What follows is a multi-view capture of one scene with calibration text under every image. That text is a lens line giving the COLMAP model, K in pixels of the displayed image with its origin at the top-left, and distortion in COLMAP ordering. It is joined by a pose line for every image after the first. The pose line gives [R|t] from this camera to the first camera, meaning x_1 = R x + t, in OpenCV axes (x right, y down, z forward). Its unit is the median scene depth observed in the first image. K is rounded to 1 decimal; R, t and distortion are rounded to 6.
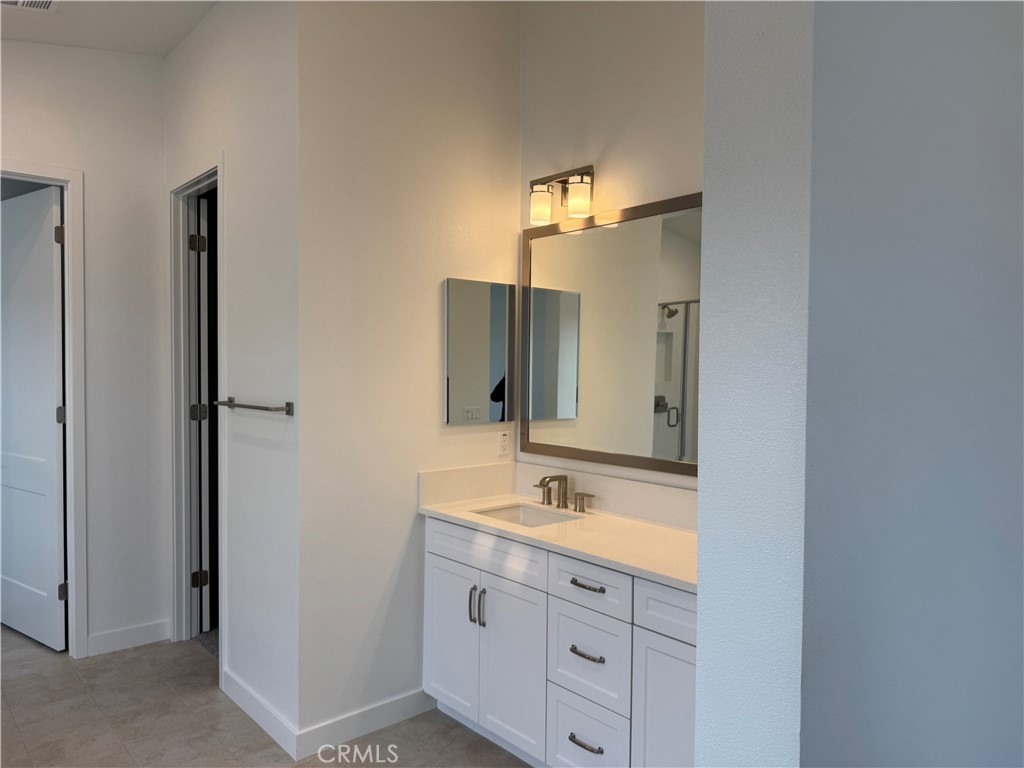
lens RADIAL K [[709.8, 0, 512.0], [0, 709.8, 384.0], [0, 0, 1]] dist [0.005133, -0.006579]
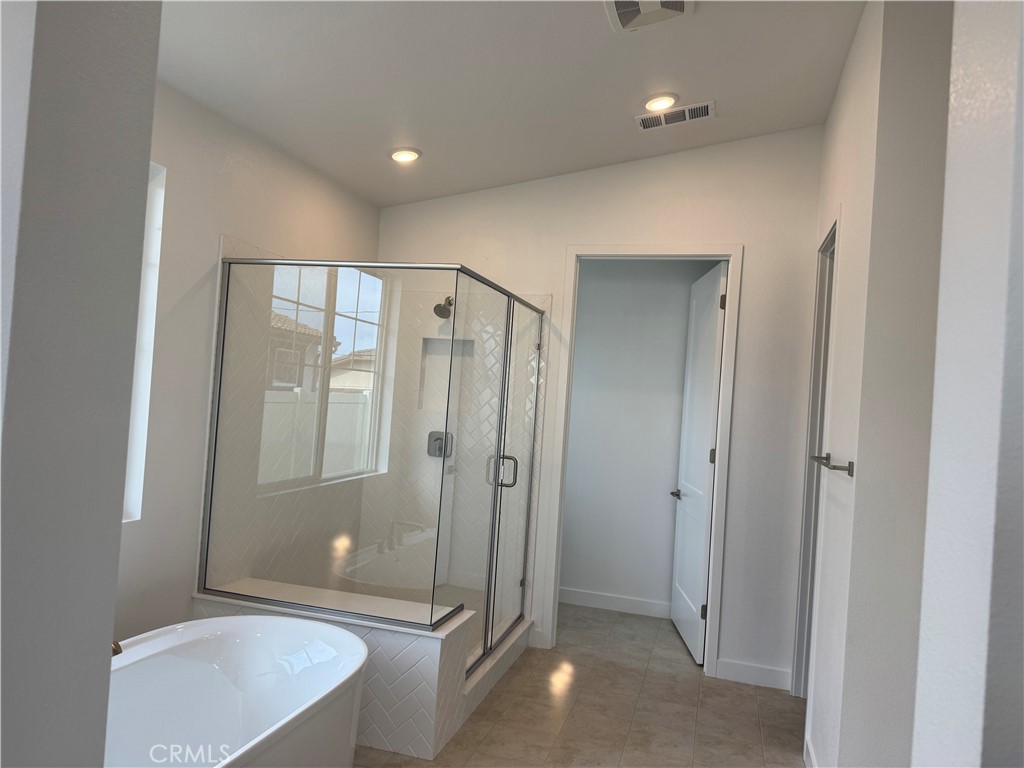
lens RADIAL K [[709.8, 0, 512.0], [0, 709.8, 384.0], [0, 0, 1]] dist [0.005133, -0.006579]
pose [[0.542603, 0.010353, -0.839925, 0.156923], [-0.080845, 0.995926, -0.039951, -0.001365], [0.836090, 0.089582, 0.541229, 0.096929]]
